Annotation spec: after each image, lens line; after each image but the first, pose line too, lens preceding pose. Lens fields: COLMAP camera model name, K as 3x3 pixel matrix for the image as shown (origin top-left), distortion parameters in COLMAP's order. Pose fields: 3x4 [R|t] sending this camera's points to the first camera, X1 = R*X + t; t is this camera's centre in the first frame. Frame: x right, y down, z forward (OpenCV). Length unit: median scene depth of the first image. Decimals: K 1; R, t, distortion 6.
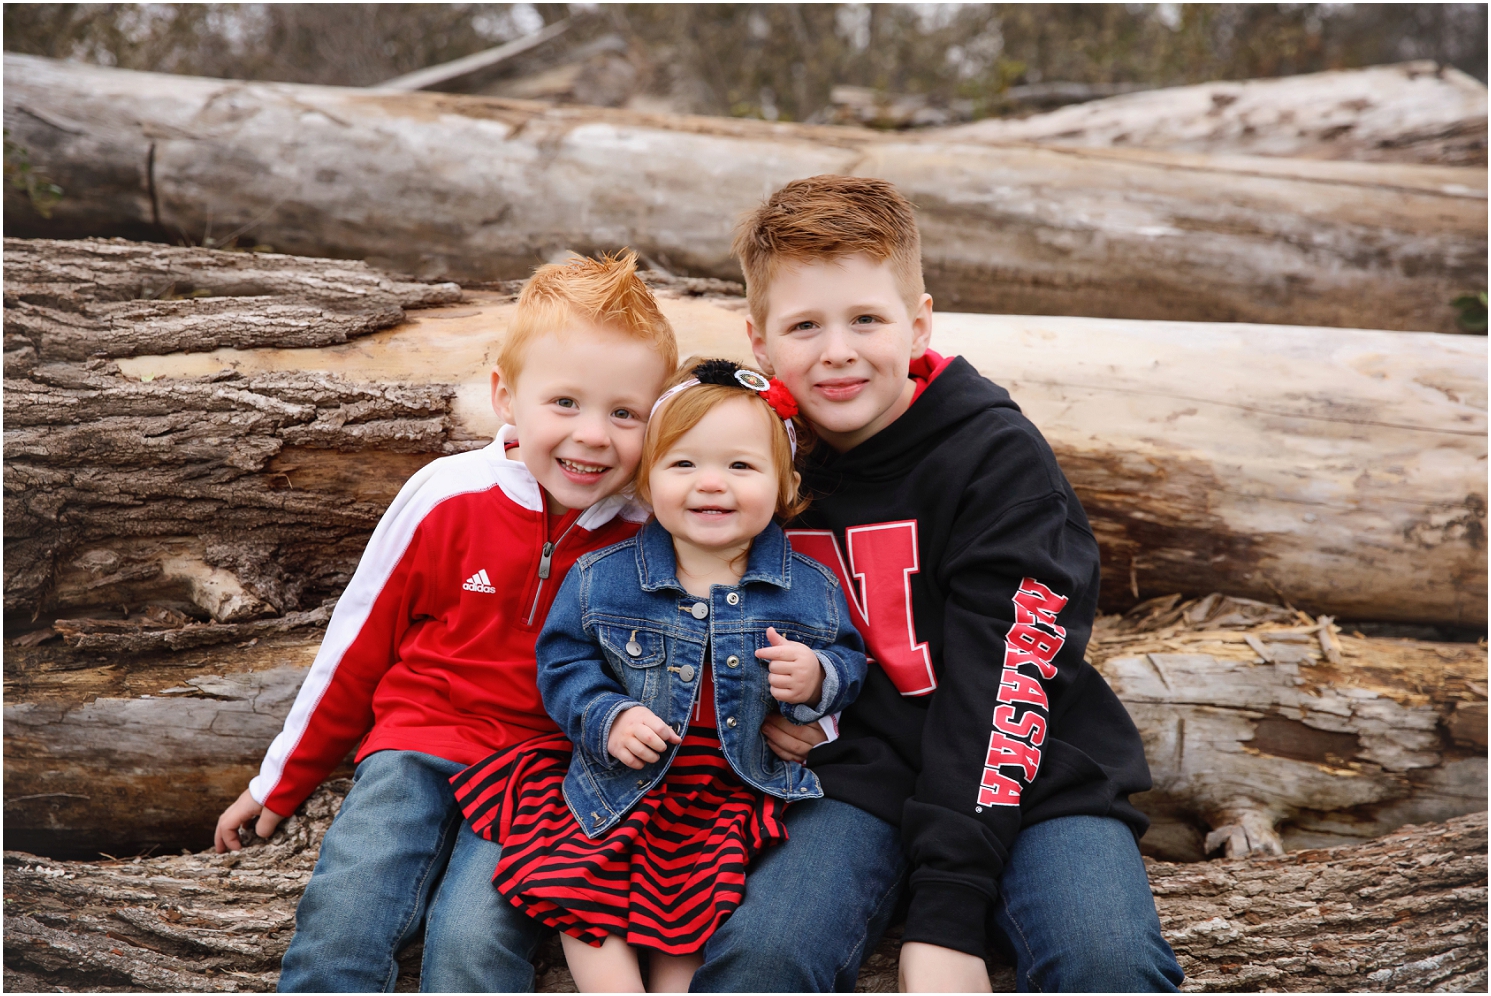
lens RADIAL K [[2558.8, 0, 745.5], [0, 2558.8, 498.0], [0, 0, 1]] dist [0.006284, 0.063499]
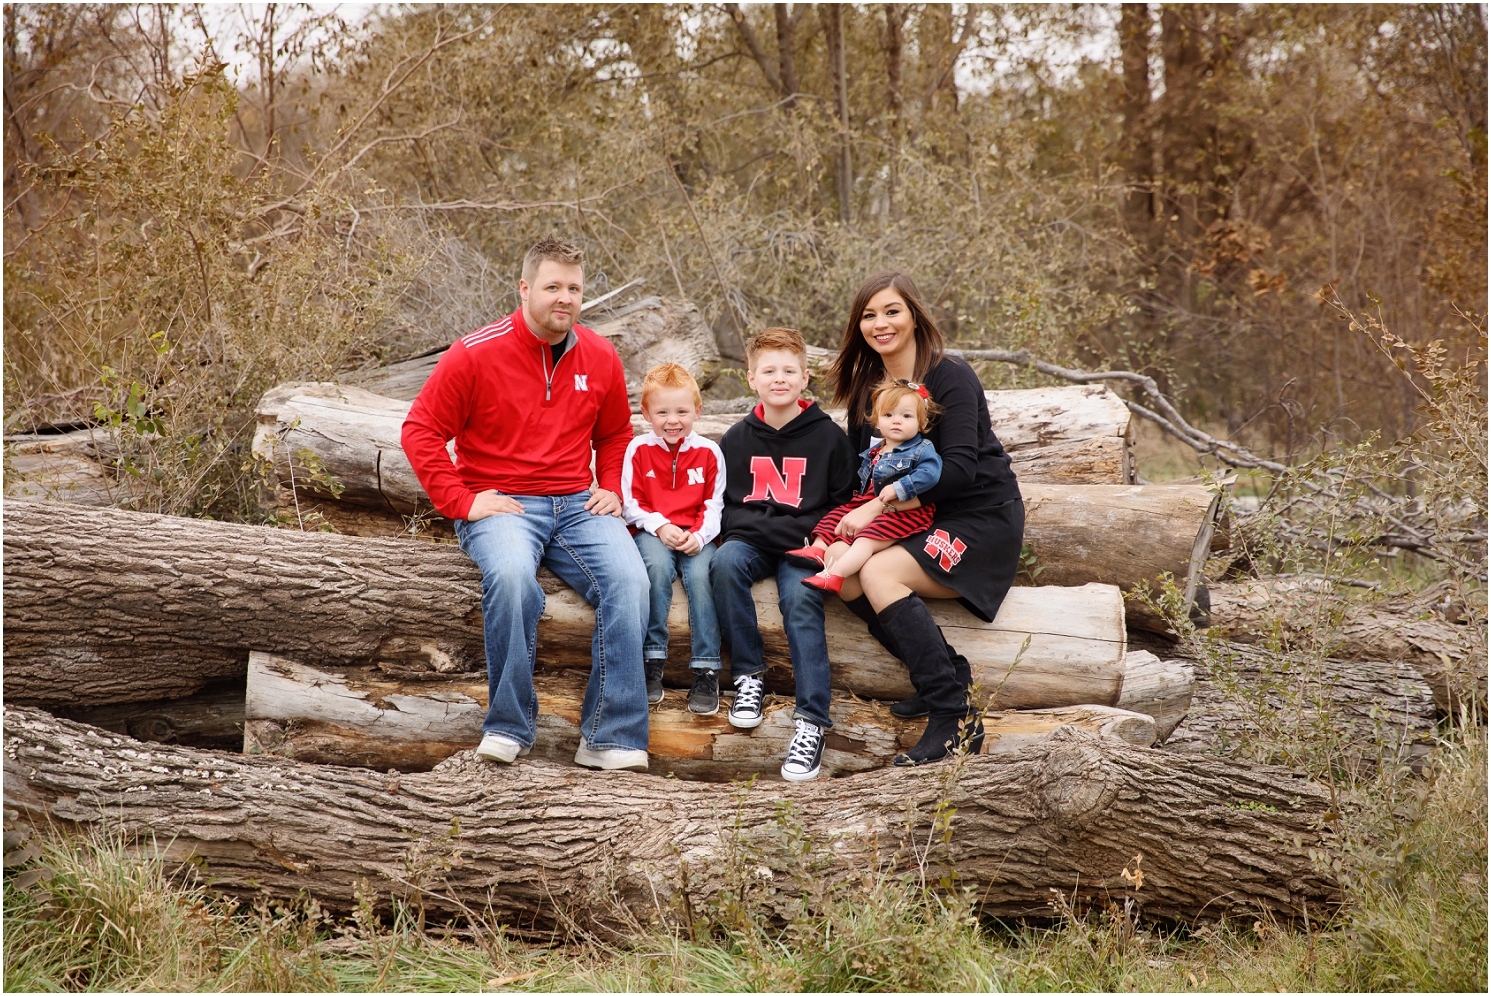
lens RADIAL K [[3003.2, 0, 745.5], [0, 3003.2, 498.0], [0, 0, 1]] dist [0.360064, 0.077387]
pose [[0.998595, 0.020211, -0.048980, 0.187709], [-0.021531, 0.999415, -0.026583, -0.050941], [0.048414, 0.027600, 0.998446, -1.482181]]
